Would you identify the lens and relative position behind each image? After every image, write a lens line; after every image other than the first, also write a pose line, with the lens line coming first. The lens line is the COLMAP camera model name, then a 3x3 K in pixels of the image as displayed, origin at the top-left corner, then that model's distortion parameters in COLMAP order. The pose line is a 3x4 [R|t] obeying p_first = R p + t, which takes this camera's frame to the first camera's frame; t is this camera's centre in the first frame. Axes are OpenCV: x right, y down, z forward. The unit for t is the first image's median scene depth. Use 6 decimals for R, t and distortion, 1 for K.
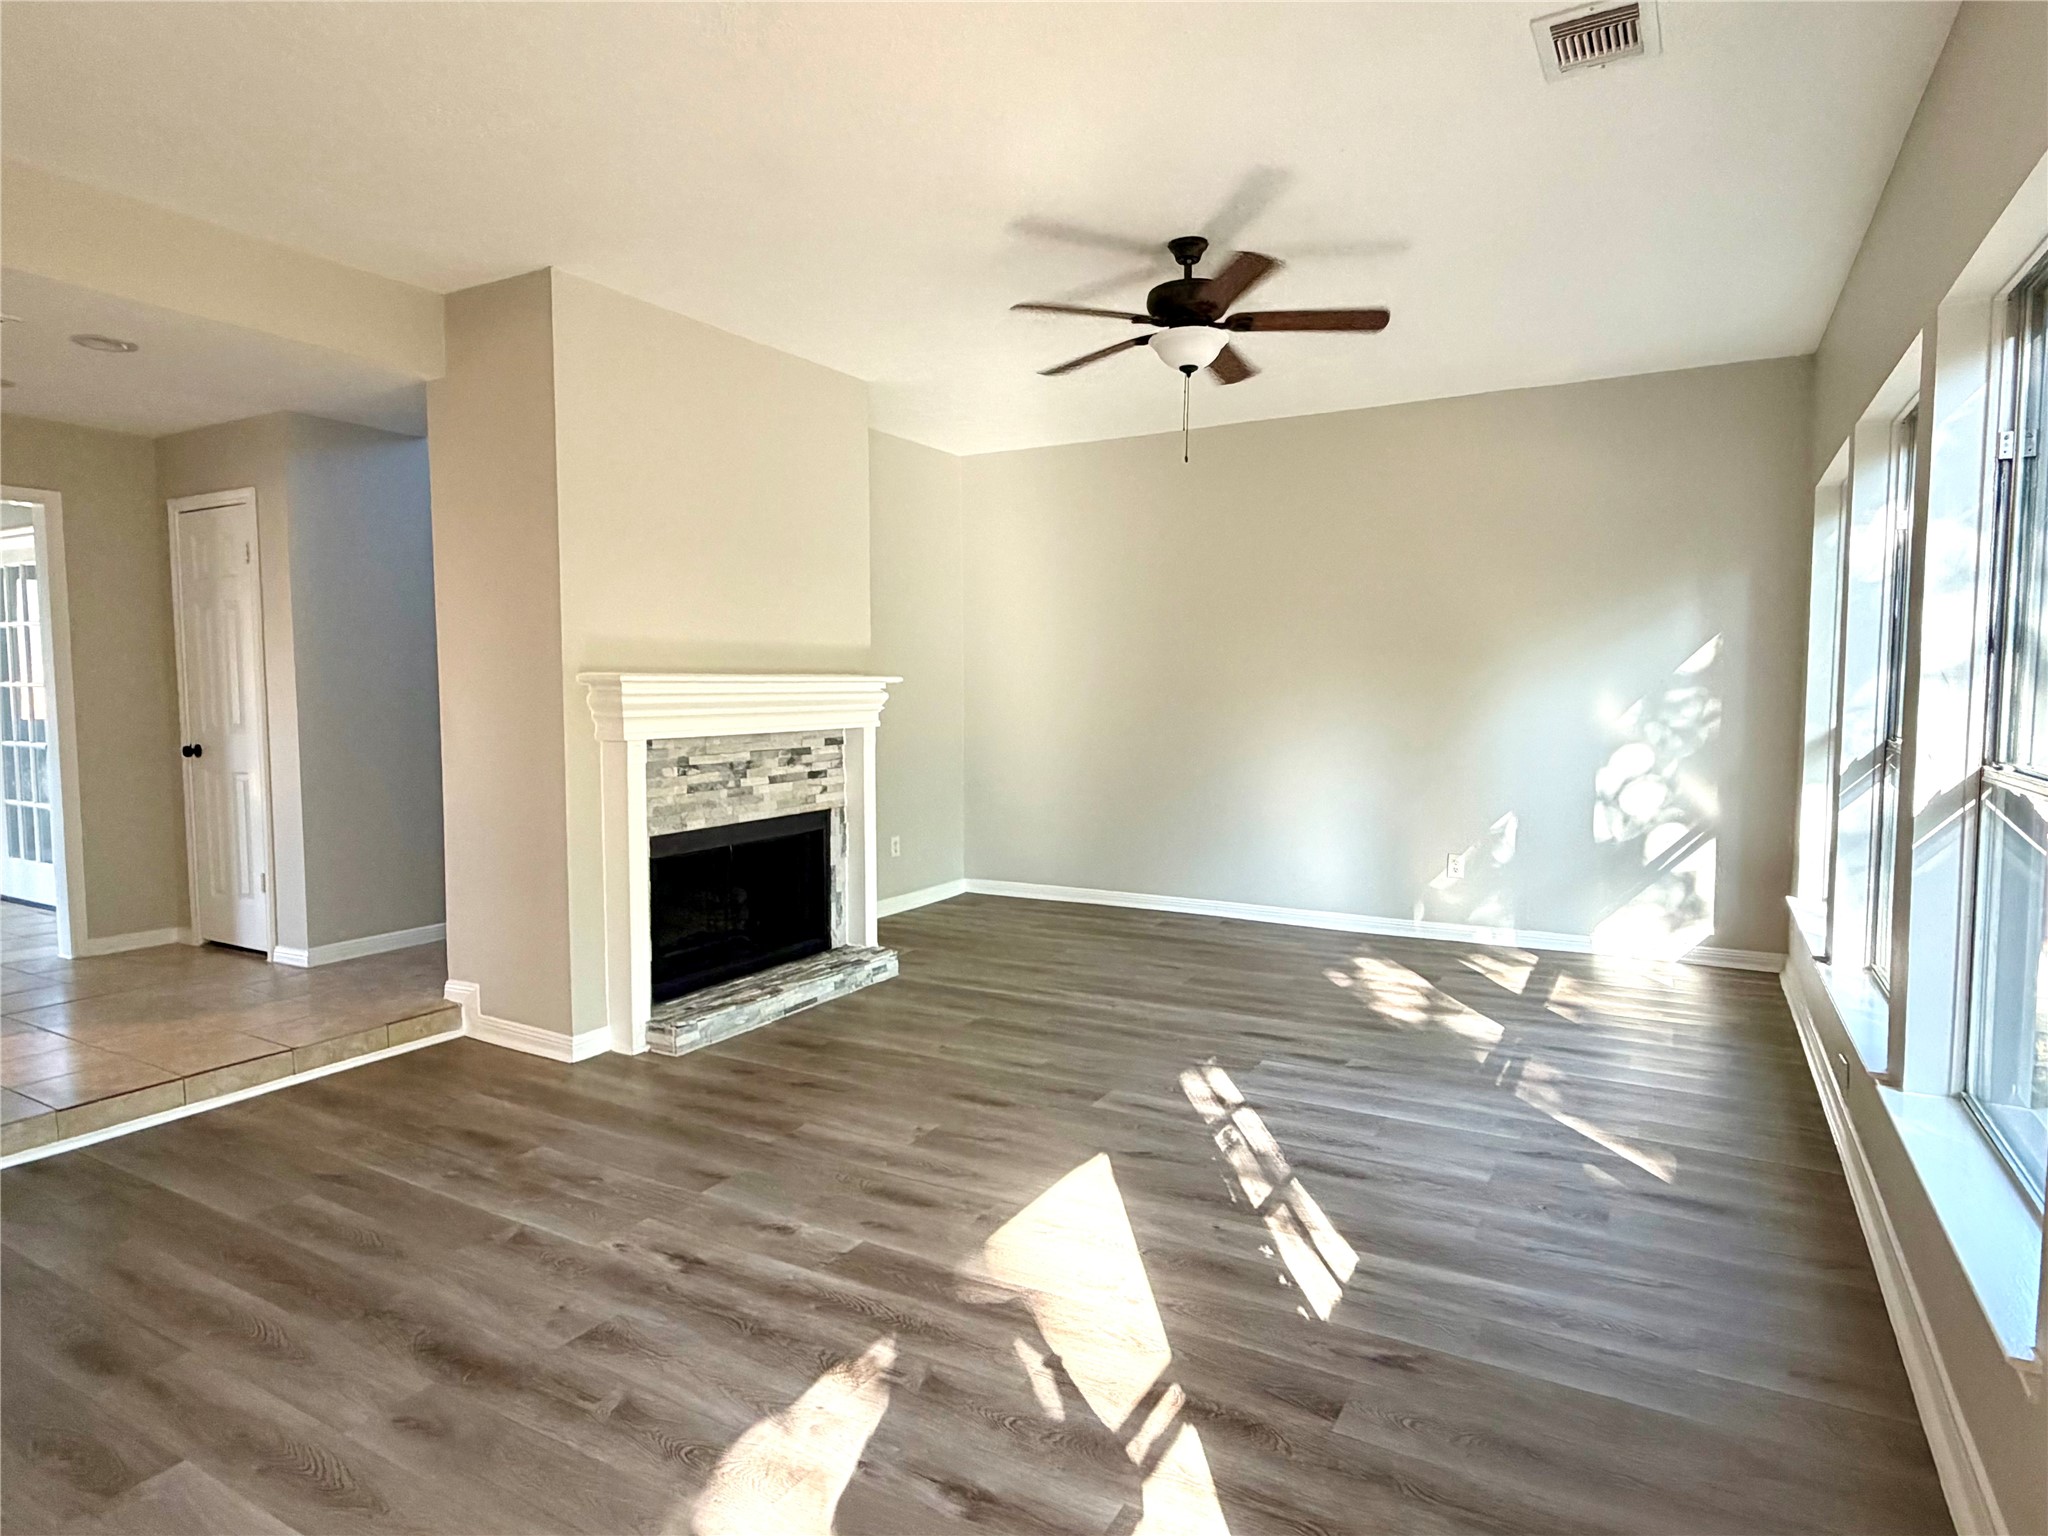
lens RADIAL K [[1157.9, 0, 1017.9], [0, 1157.9, 766.1], [0, 0, 1]] dist [0.005145, 0.002302]
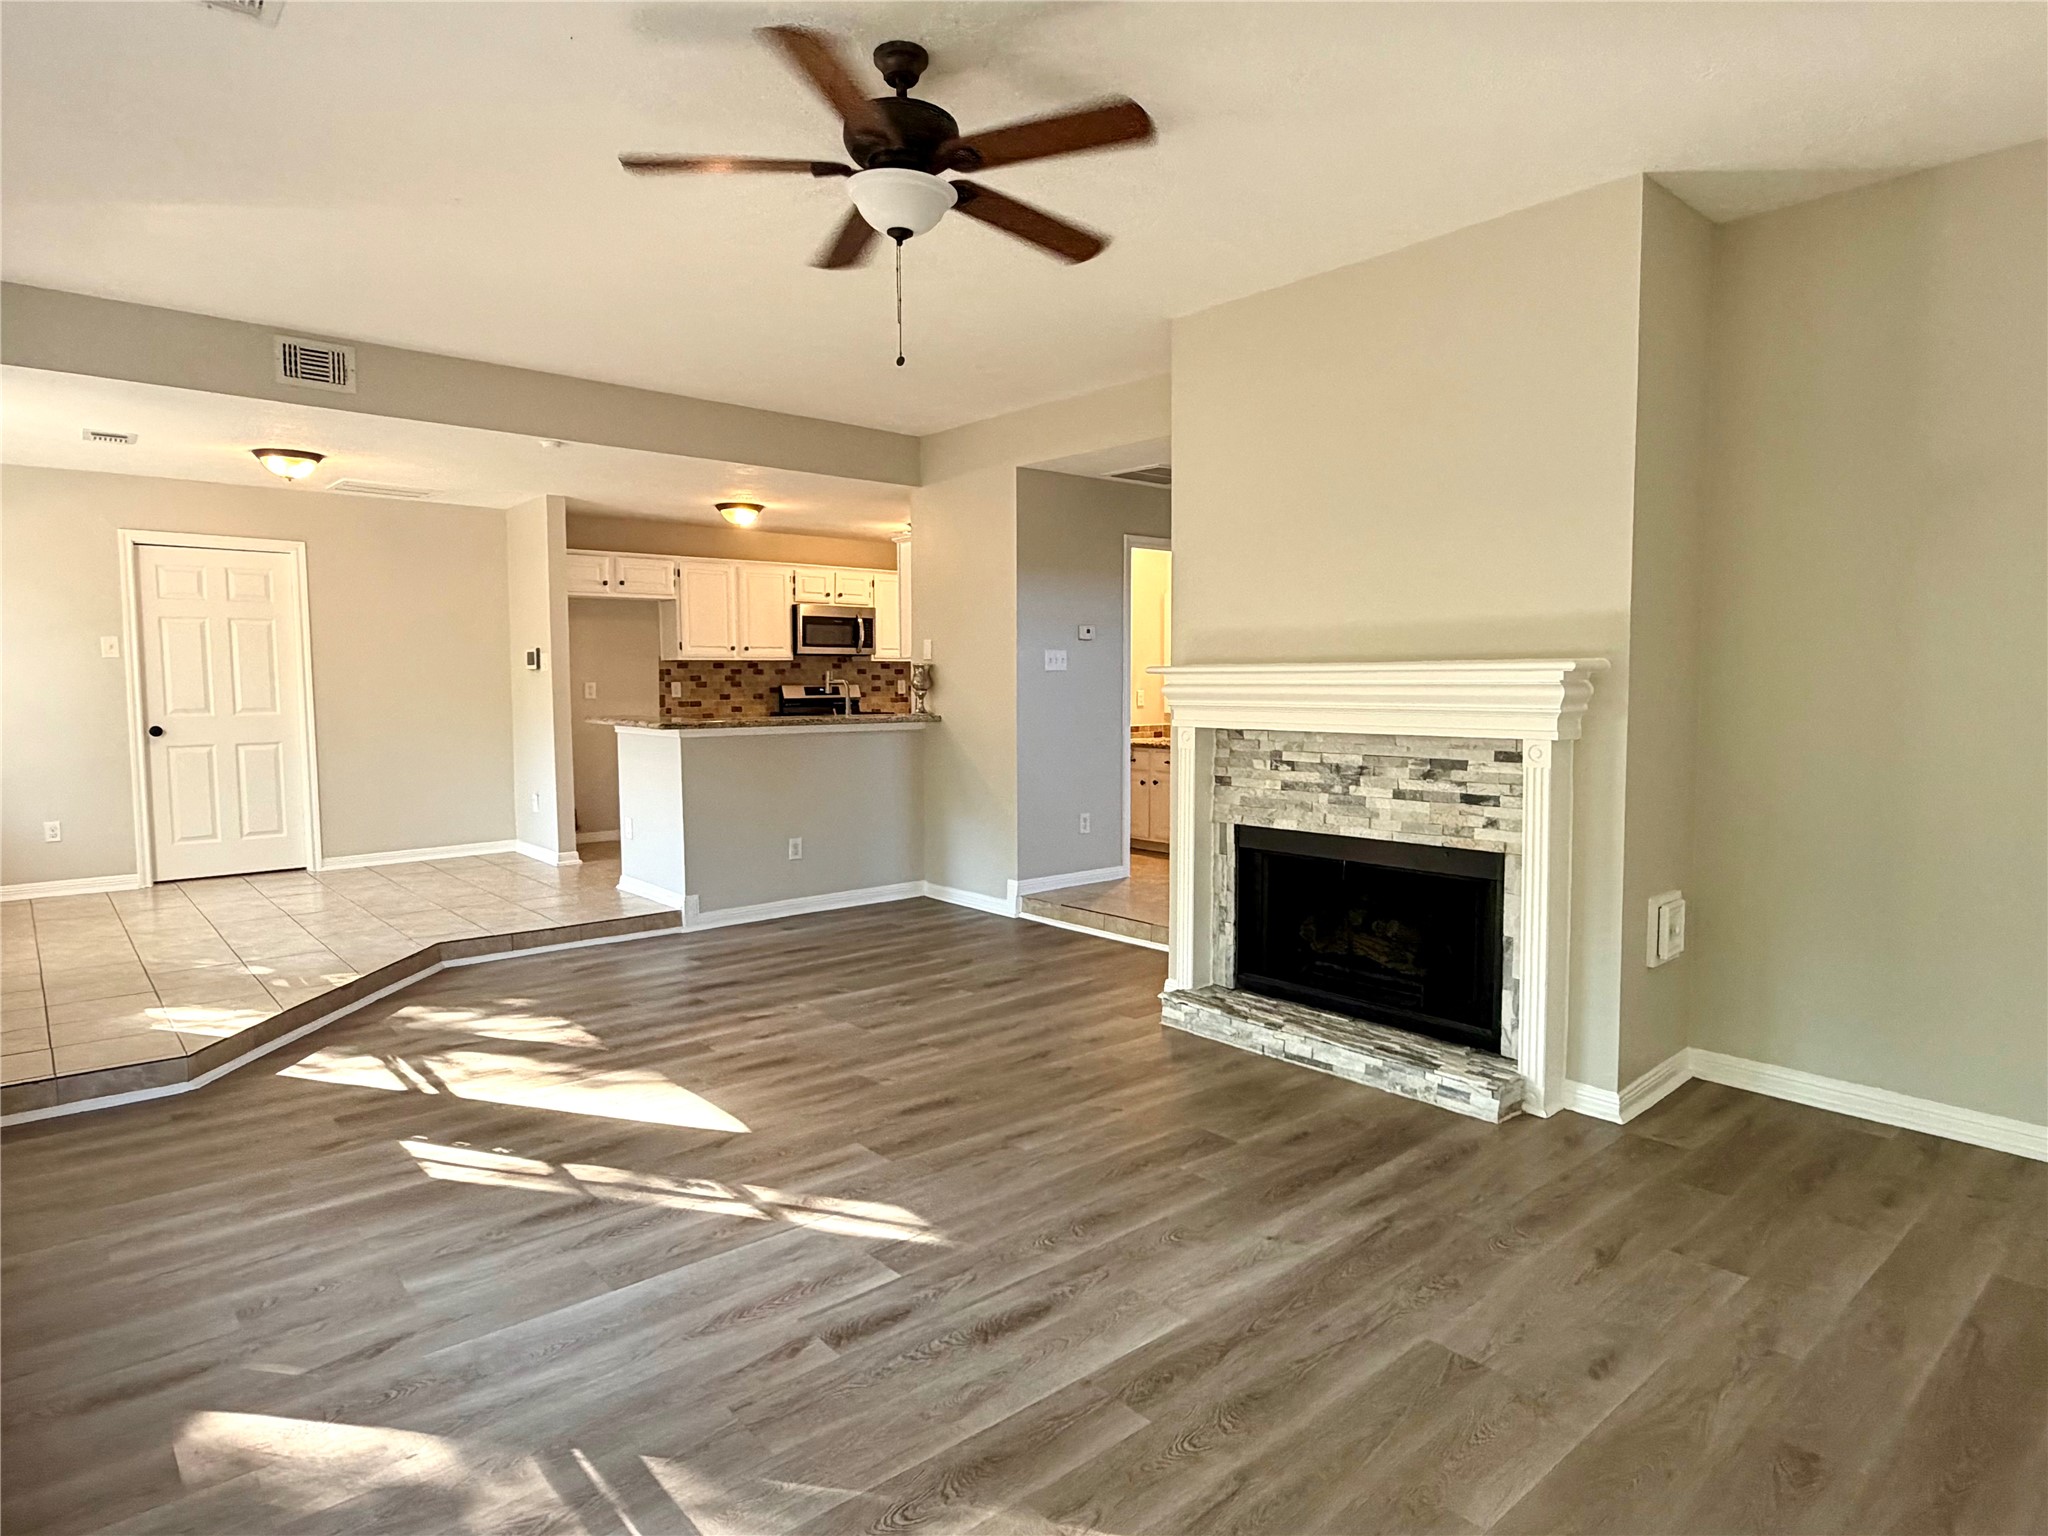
lens RADIAL K [[1157.9, 0, 1023.0], [0, 1157.9, 770.9], [0, 0, 1]] dist [0.005145, 0.002302]
pose [[-0.327732, 0.076412, -0.941676, 0.673371], [-0.063648, 0.992674, 0.102702, -0.075421], [0.942624, 0.093595, -0.320467, 1.099023]]
